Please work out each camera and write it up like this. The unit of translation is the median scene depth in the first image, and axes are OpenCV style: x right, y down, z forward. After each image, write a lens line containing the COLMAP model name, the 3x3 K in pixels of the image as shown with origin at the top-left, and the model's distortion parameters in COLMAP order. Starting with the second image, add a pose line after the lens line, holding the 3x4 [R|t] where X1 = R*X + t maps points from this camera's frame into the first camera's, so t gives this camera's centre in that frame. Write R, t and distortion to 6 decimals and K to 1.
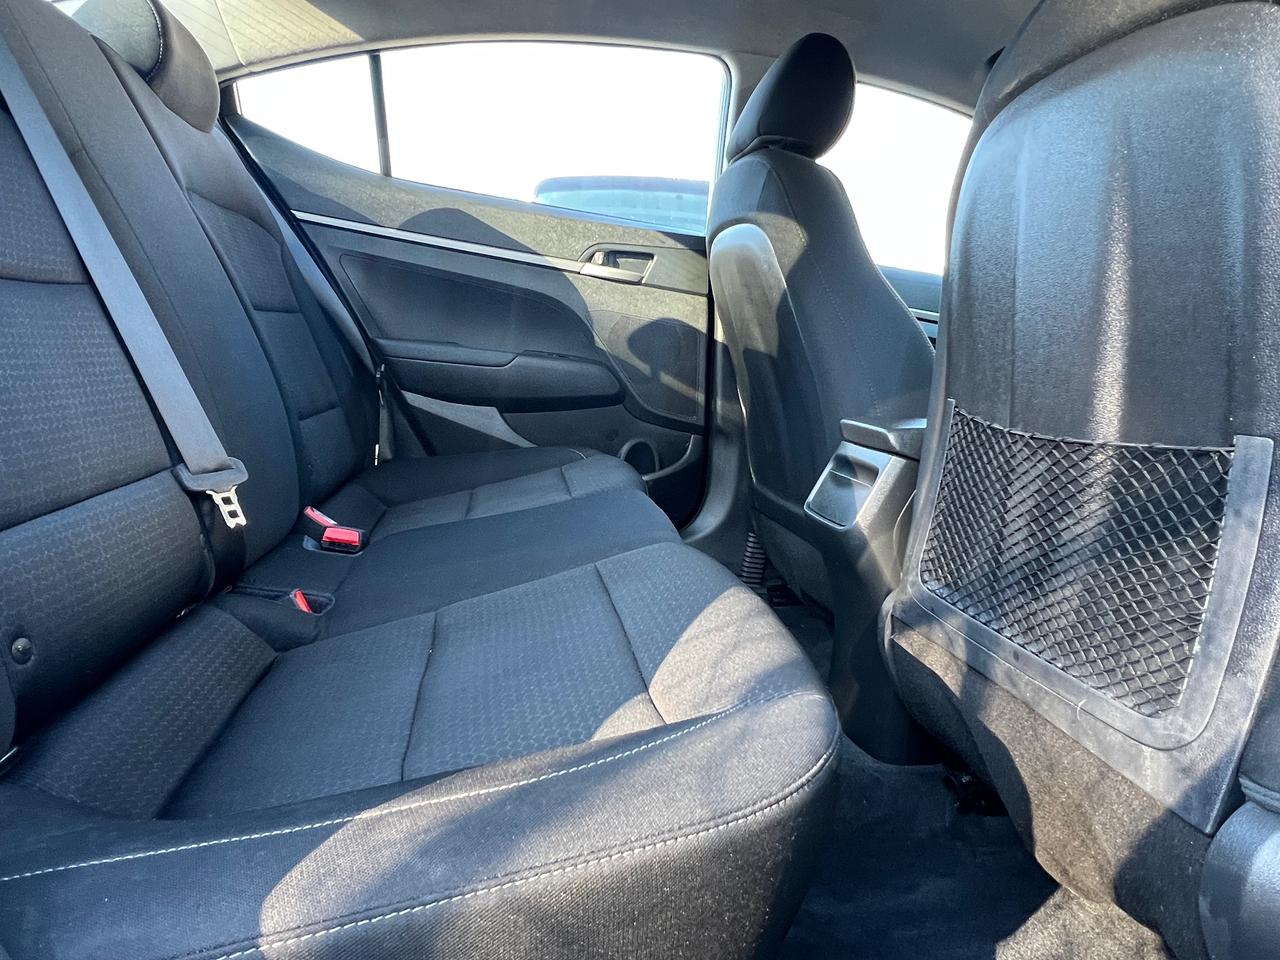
lens RADIAL K [[774.0, 0, 642.9], [0, 774.0, 484.1], [0, 0, 1]] dist [-0.001901, -0.000239]
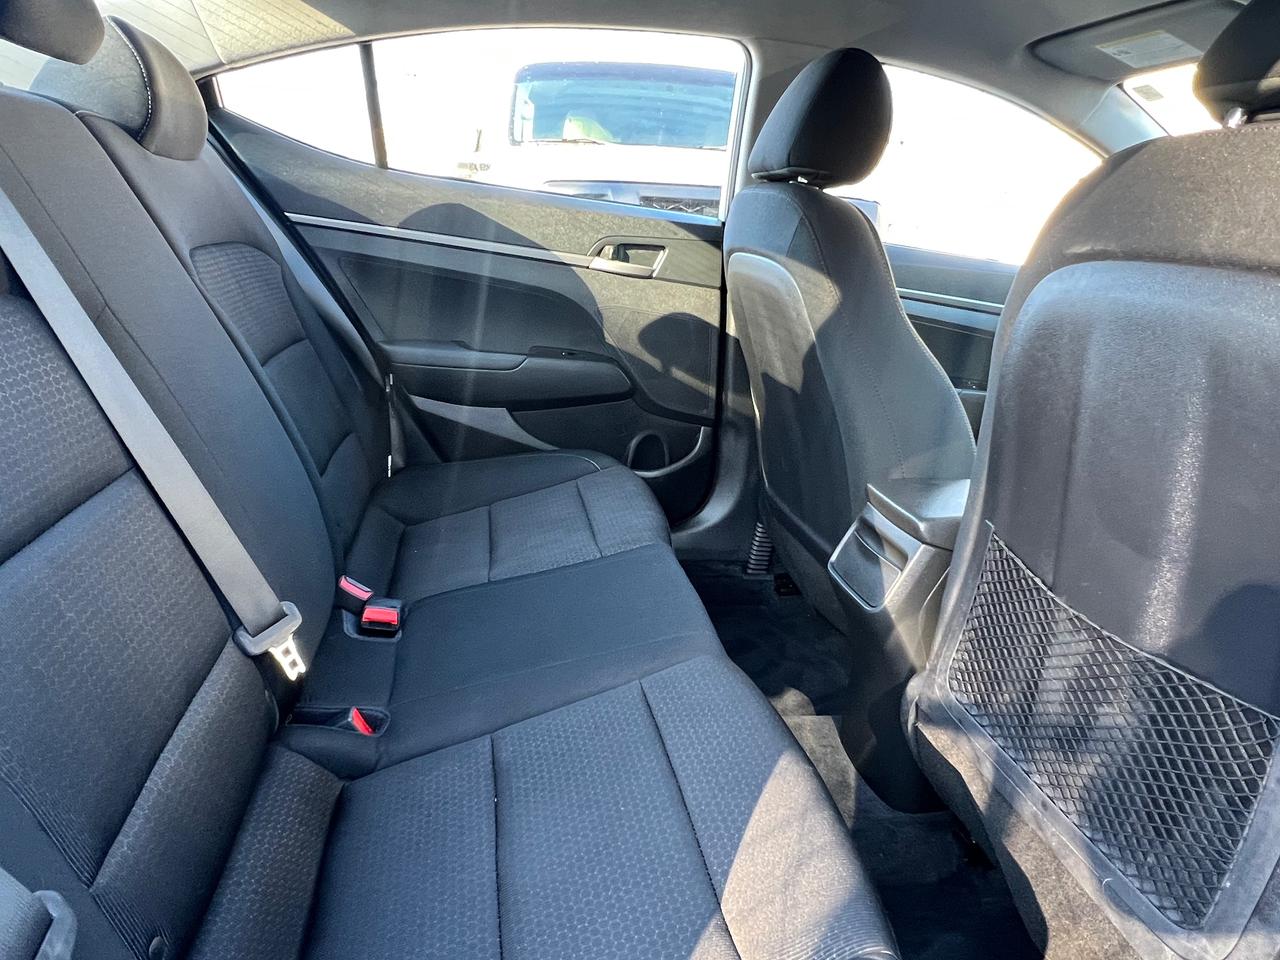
lens RADIAL K [[774.0, 0, 642.9], [0, 774.0, 484.1], [0, 0, 1]] dist [-0.001901, -0.000239]
pose [[0.999676, -0.009065, 0.023794, -0.044985], [0.005278, 0.987955, 0.154649, -0.176601], [-0.024909, -0.154473, 0.987683, 0.007808]]
